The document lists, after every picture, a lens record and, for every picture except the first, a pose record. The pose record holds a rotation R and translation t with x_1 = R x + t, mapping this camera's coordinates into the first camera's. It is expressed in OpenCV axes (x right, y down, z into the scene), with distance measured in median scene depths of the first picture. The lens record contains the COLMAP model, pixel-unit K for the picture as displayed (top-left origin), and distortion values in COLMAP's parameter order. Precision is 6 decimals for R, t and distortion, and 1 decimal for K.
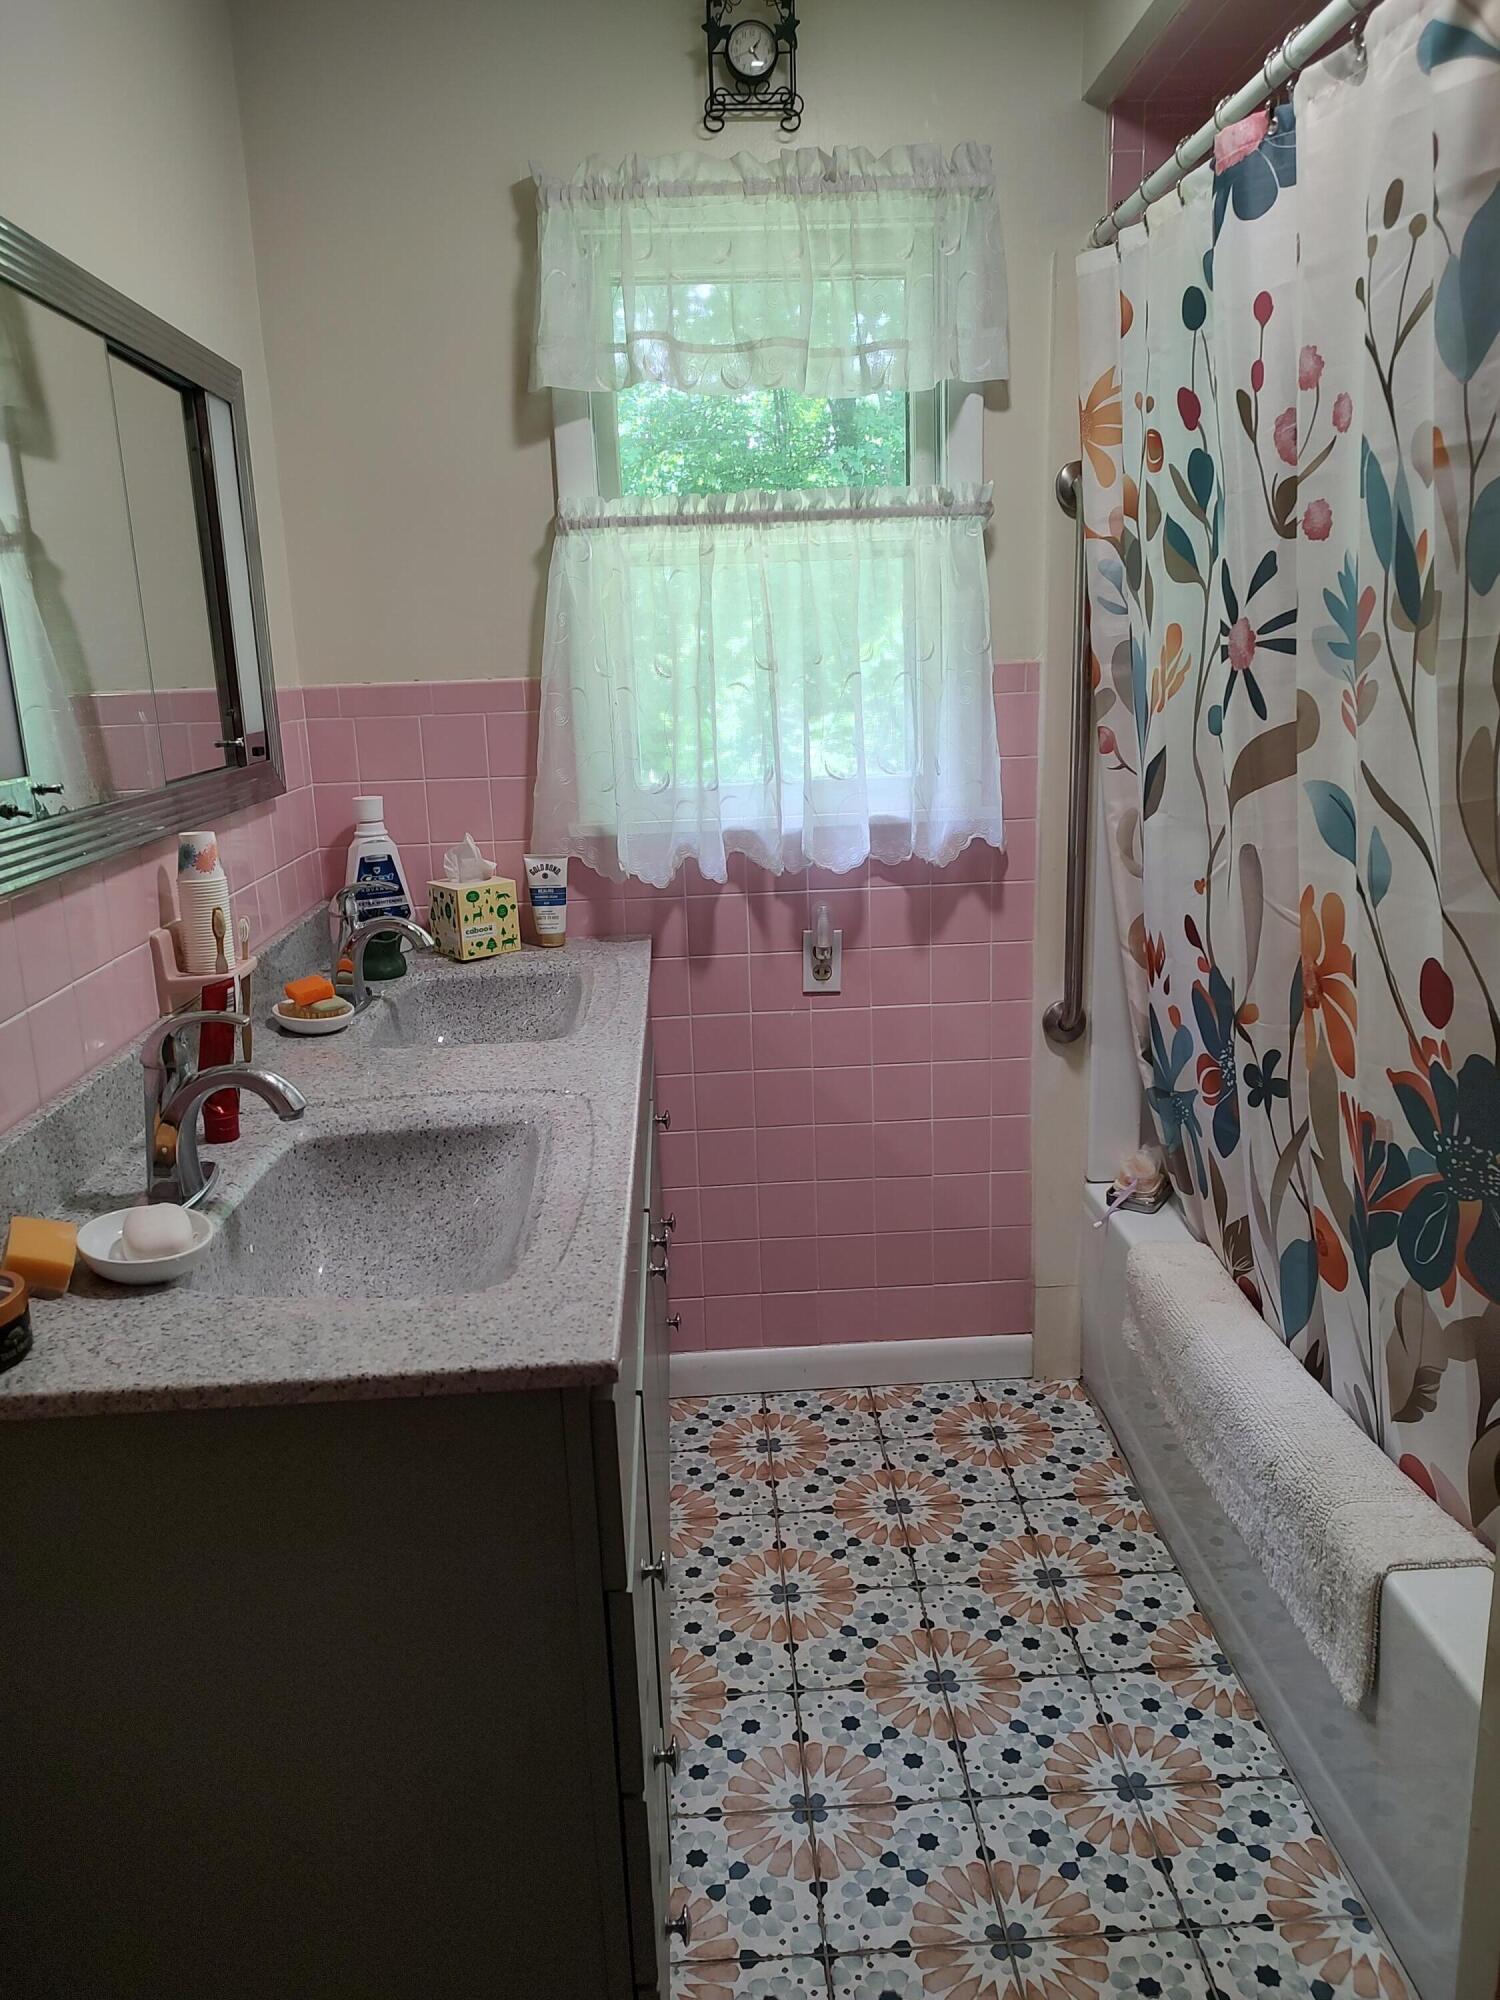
lens RADIAL K [[1404.9, 0, 745.5], [0, 1404.9, 987.9], [0, 0, 1]] dist [0.041904, -0.054083]
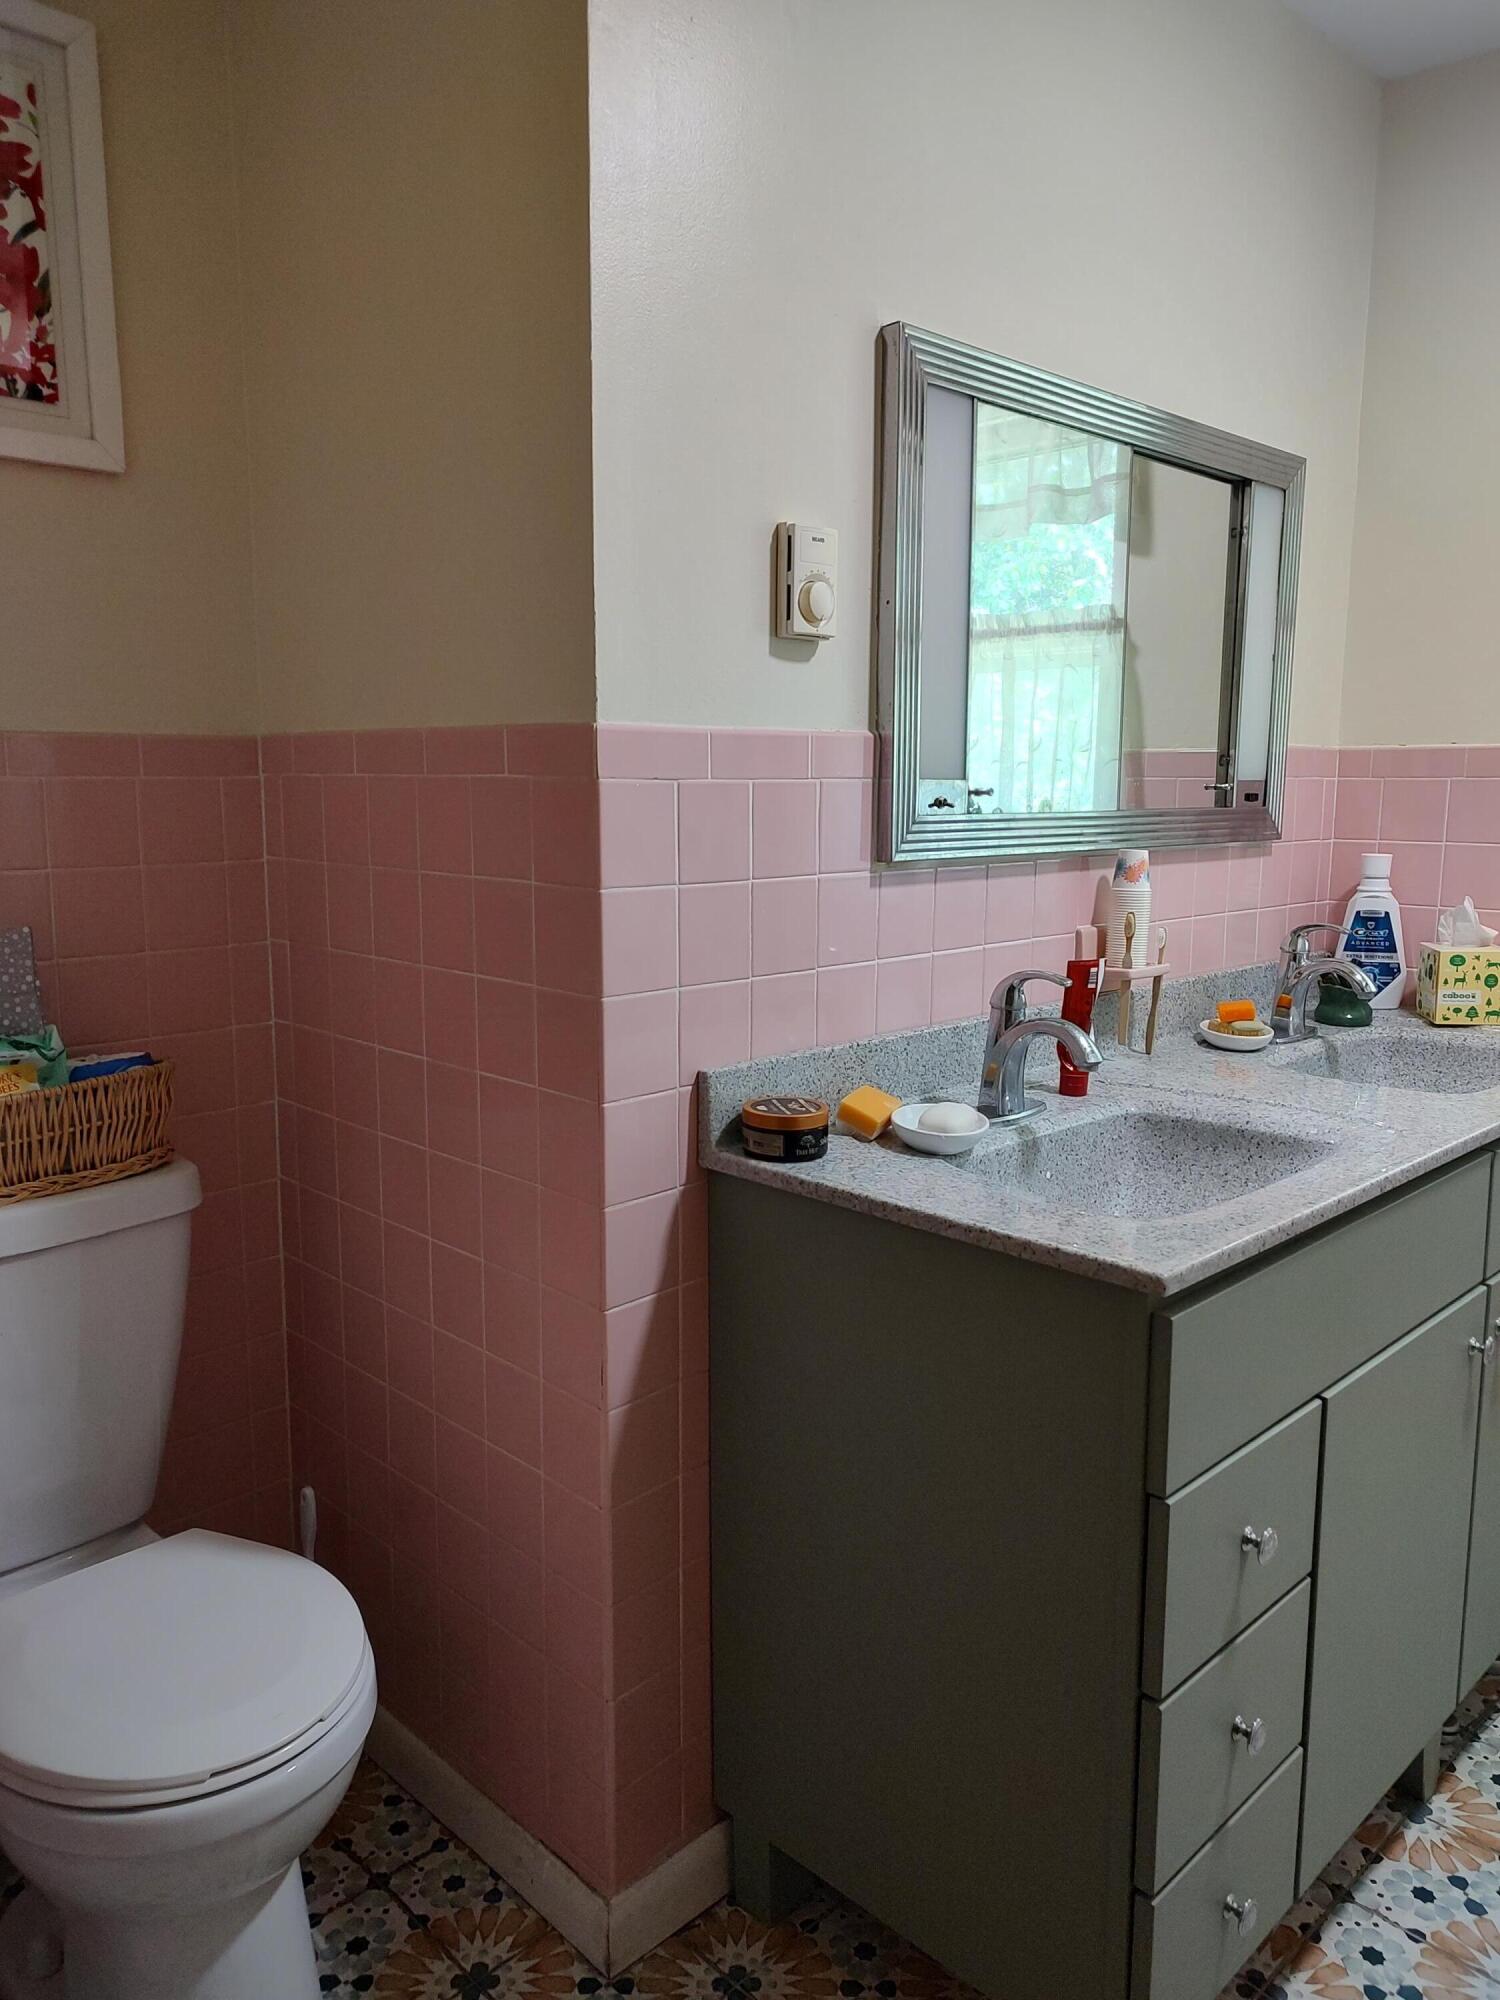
lens RADIAL K [[1404.9, 0, 745.5], [0, 1404.9, 987.9], [0, 0, 1]] dist [0.041904, -0.054083]
pose [[0.667126, 0.142397, -0.731209, 0.229731], [-0.194458, 0.980817, 0.013591, 0.042357], [0.719117, 0.133123, 0.682018, -0.020083]]
